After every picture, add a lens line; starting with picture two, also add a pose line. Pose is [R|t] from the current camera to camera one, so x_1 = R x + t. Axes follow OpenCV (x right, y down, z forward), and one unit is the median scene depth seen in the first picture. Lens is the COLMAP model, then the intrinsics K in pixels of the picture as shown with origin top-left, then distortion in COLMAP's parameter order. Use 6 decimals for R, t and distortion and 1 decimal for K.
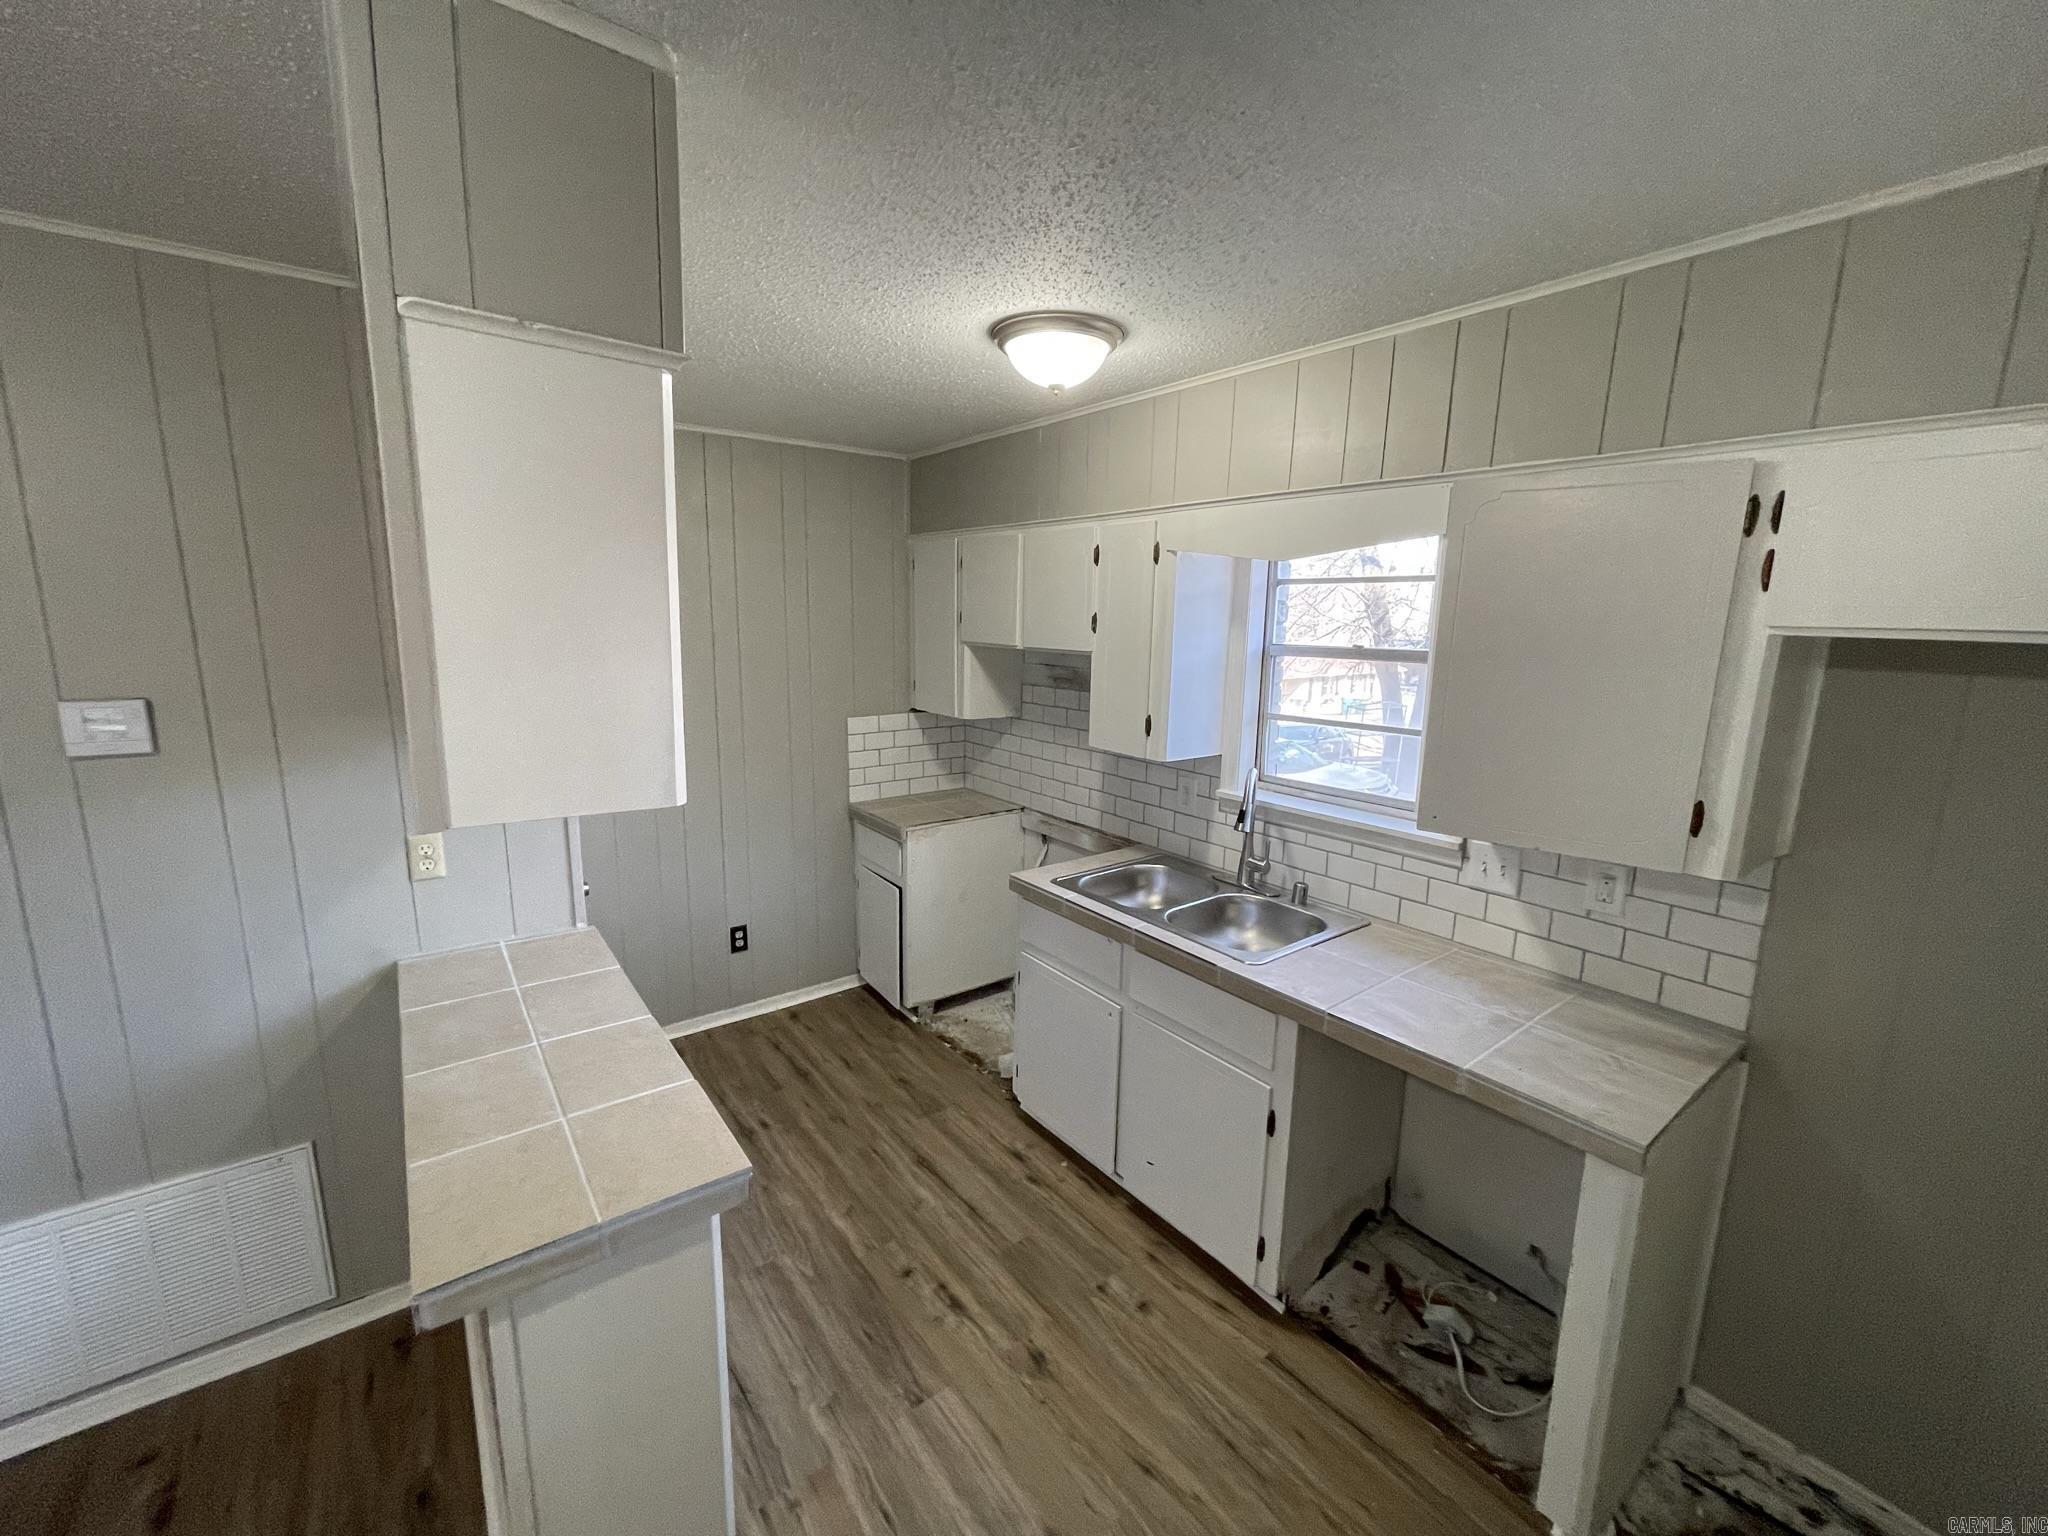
lens RADIAL K [[824.6, 0, 1027.4], [0, 824.6, 766.3], [0, 0, 1]] dist [0.000250, 0.000764]
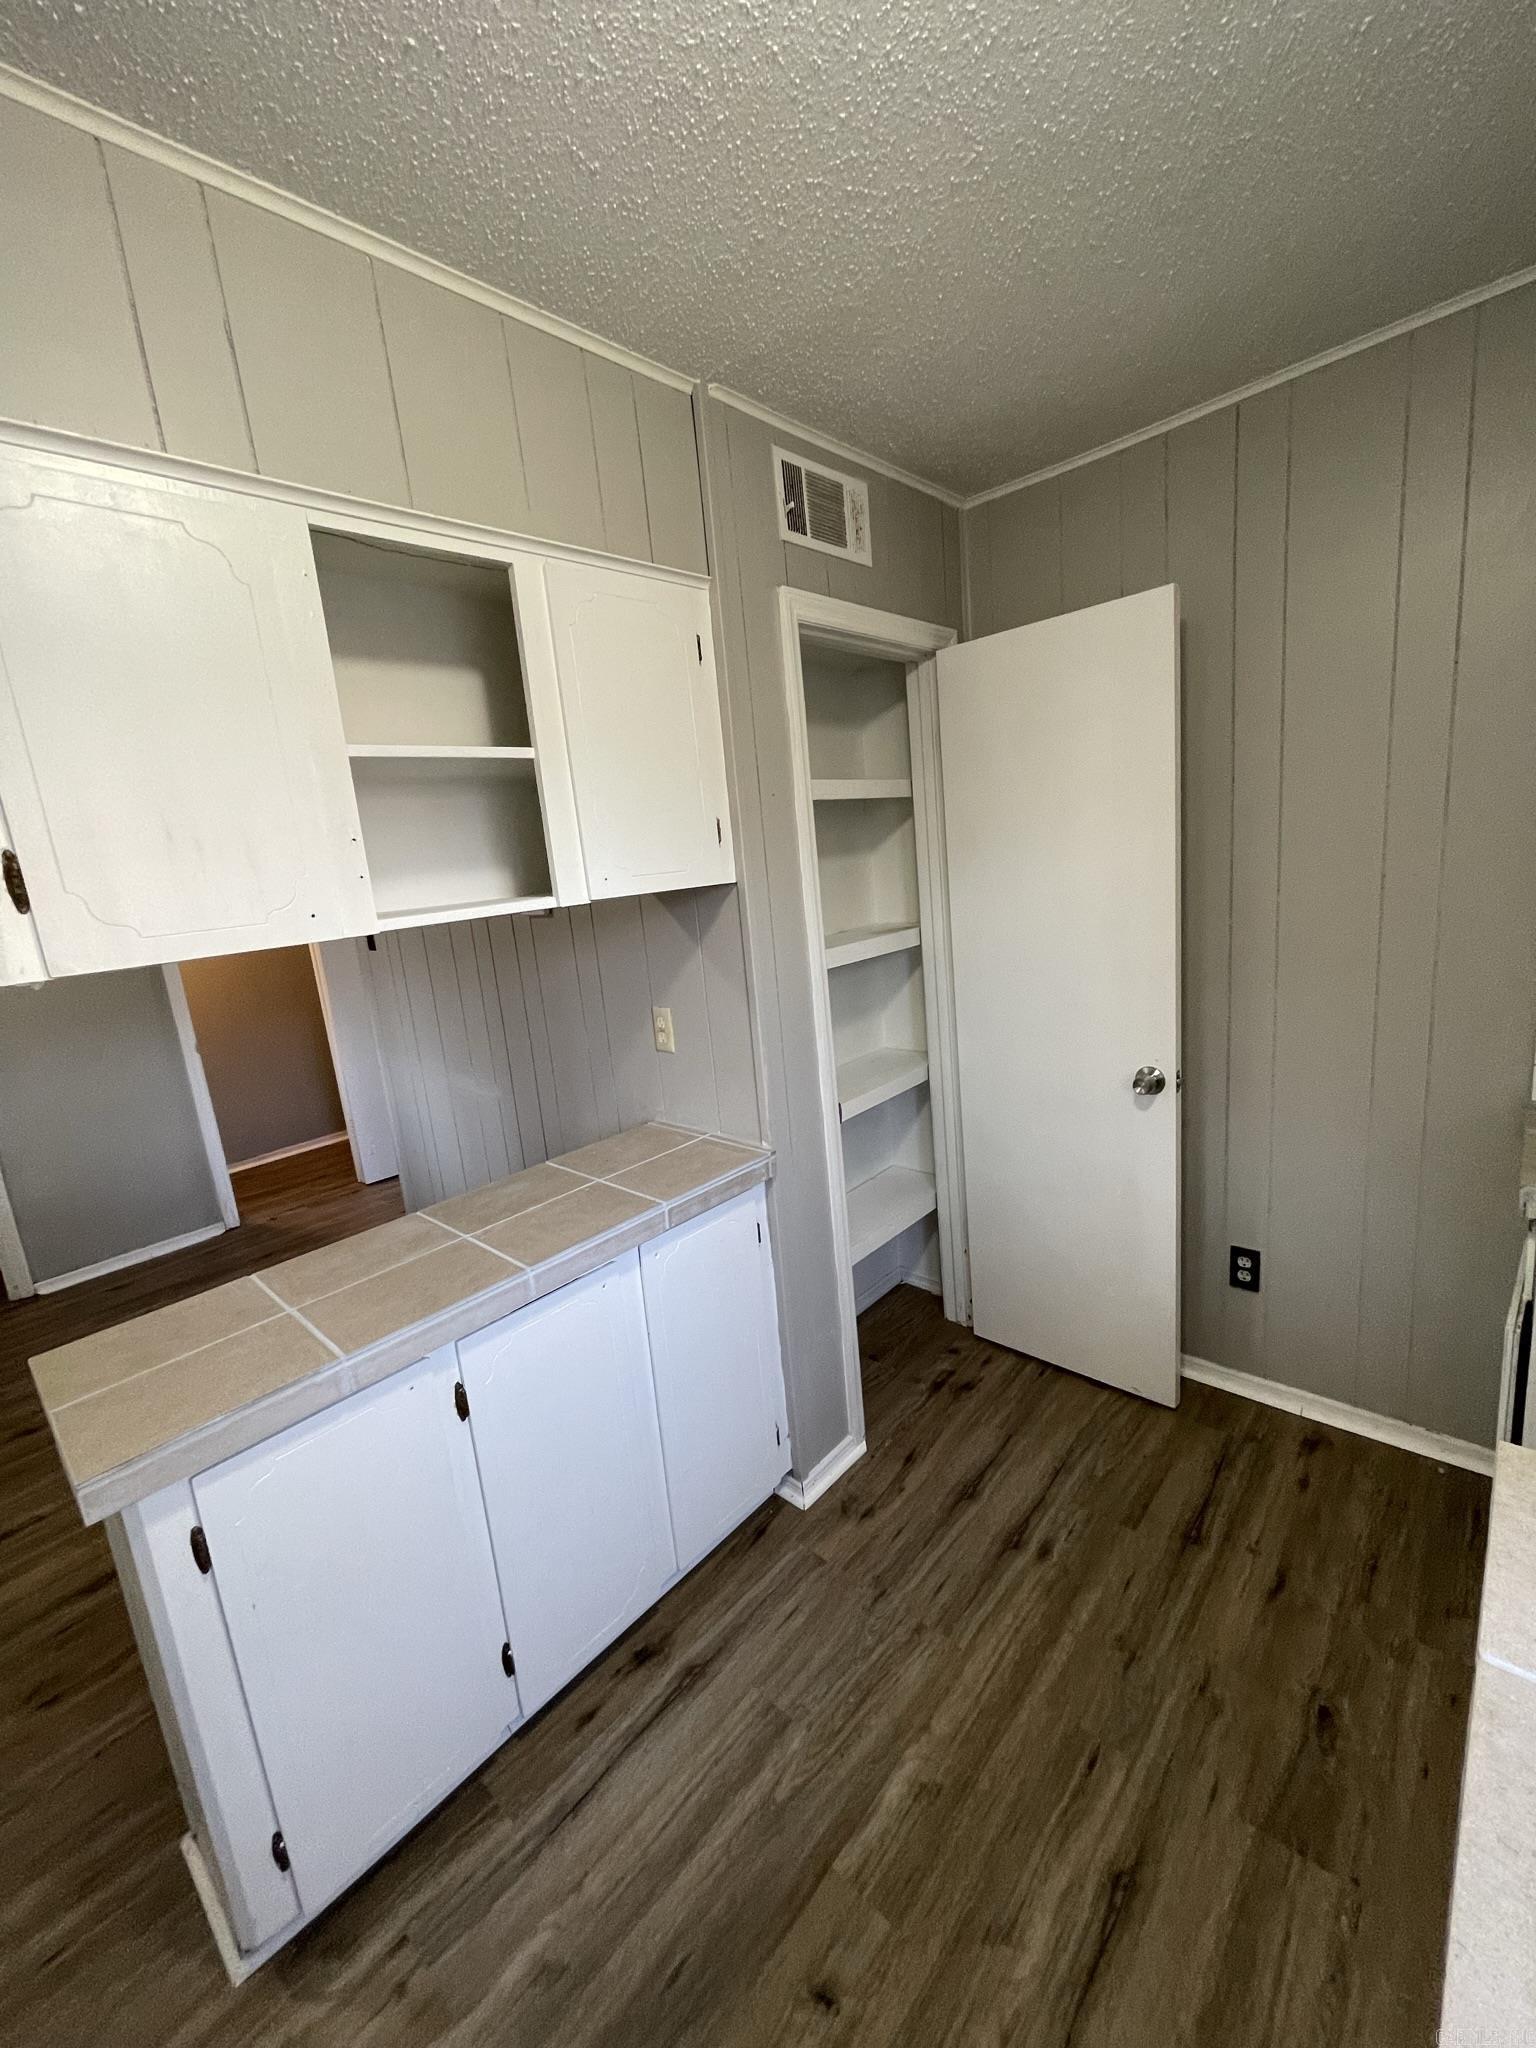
lens RADIAL K [[824.6, 0, 764.2], [0, 824.6, 1023.7], [0, 0, 1]] dist [0.000250, 0.000764]
pose [[0.169891, 0.157414, -0.972809, 0.202084], [-0.080208, 0.986093, 0.145556, -0.039789], [0.982193, 0.053299, 0.180155, 0.682230]]
